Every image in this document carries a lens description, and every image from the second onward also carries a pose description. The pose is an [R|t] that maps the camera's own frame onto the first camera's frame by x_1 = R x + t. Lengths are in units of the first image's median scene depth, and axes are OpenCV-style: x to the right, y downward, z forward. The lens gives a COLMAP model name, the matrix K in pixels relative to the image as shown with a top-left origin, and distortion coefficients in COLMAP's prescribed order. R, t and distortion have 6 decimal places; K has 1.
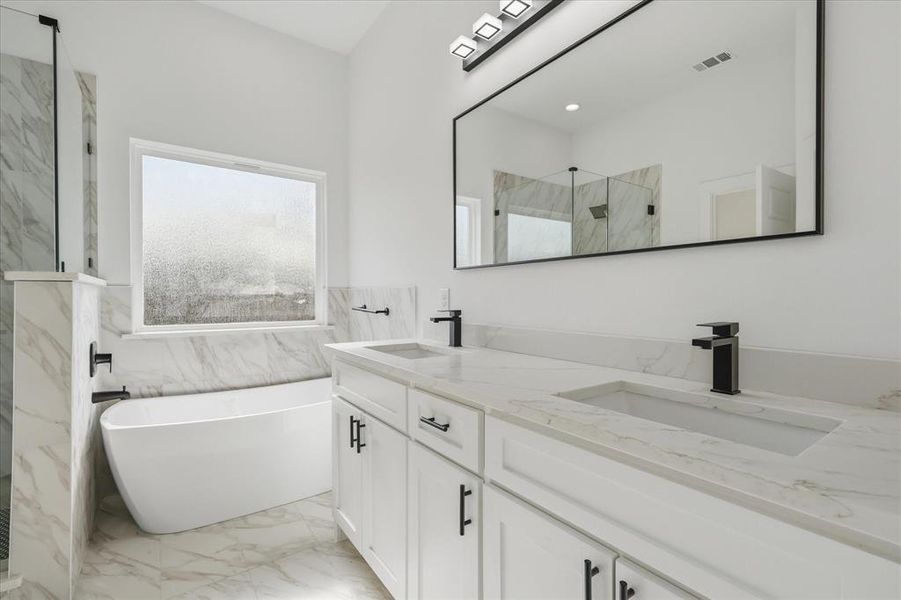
lens RADIAL K [[402.1, 0, 450.5], [0, 402.1, 301.7], [0, 0, 1]] dist [0.000756, 0.000111]
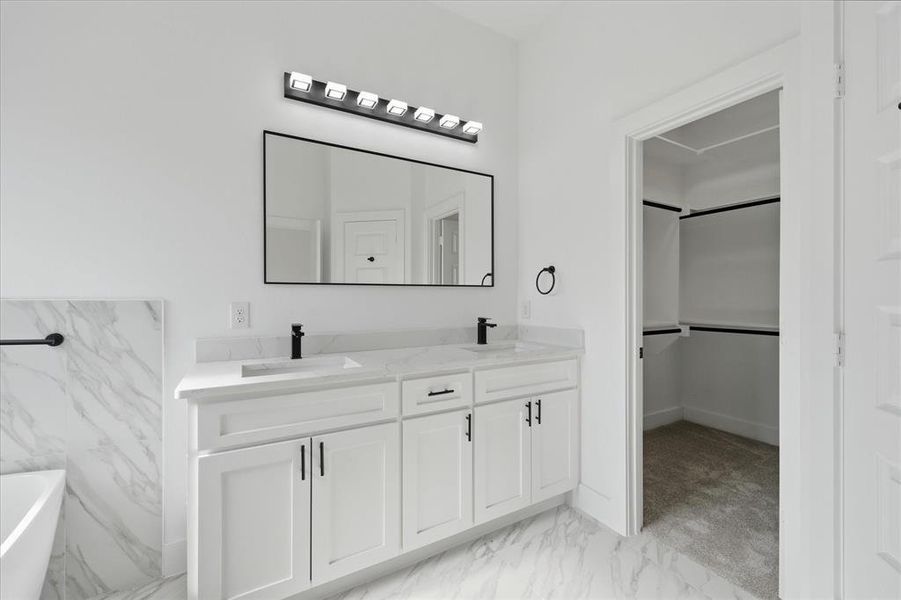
lens RADIAL K [[365.4, 0, 450.3], [0, 365.4, 296.2], [0, 0, 1]] dist [0.001494, 0.000317]
pose [[0.103742, -0.002237, 0.994602, -0.651318], [0.008922, 0.999959, 0.001318, -0.036122], [-0.994564, 0.008737, 0.103757, 0.358503]]
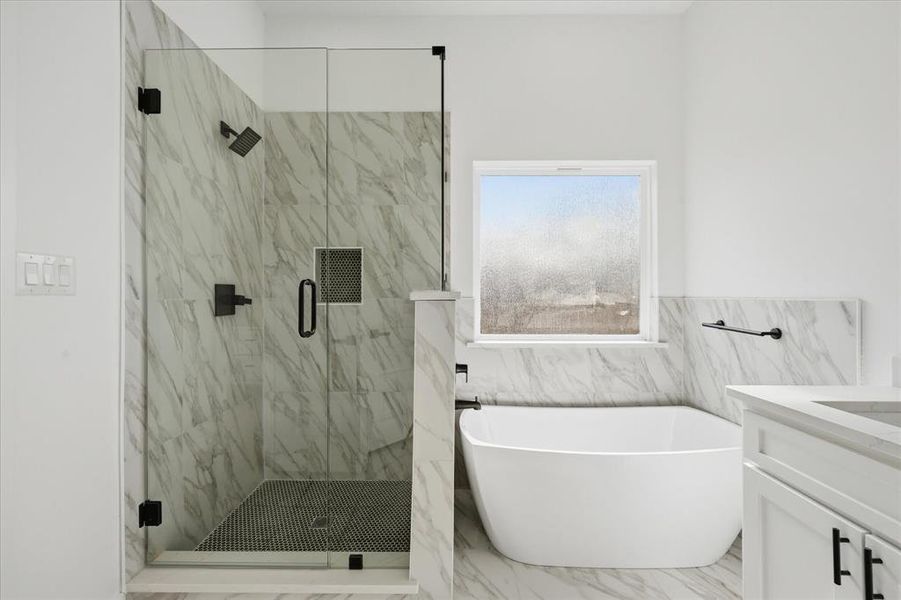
lens RADIAL K [[365.4, 0, 450.3], [0, 365.4, 296.2], [0, 0, 1]] dist [0.001494, 0.000317]
pose [[0.816057, -0.001227, -0.577970, -0.257136], [-0.005934, 0.999927, -0.010501, -0.030623], [0.577941, 0.011999, 0.815990, 0.151982]]
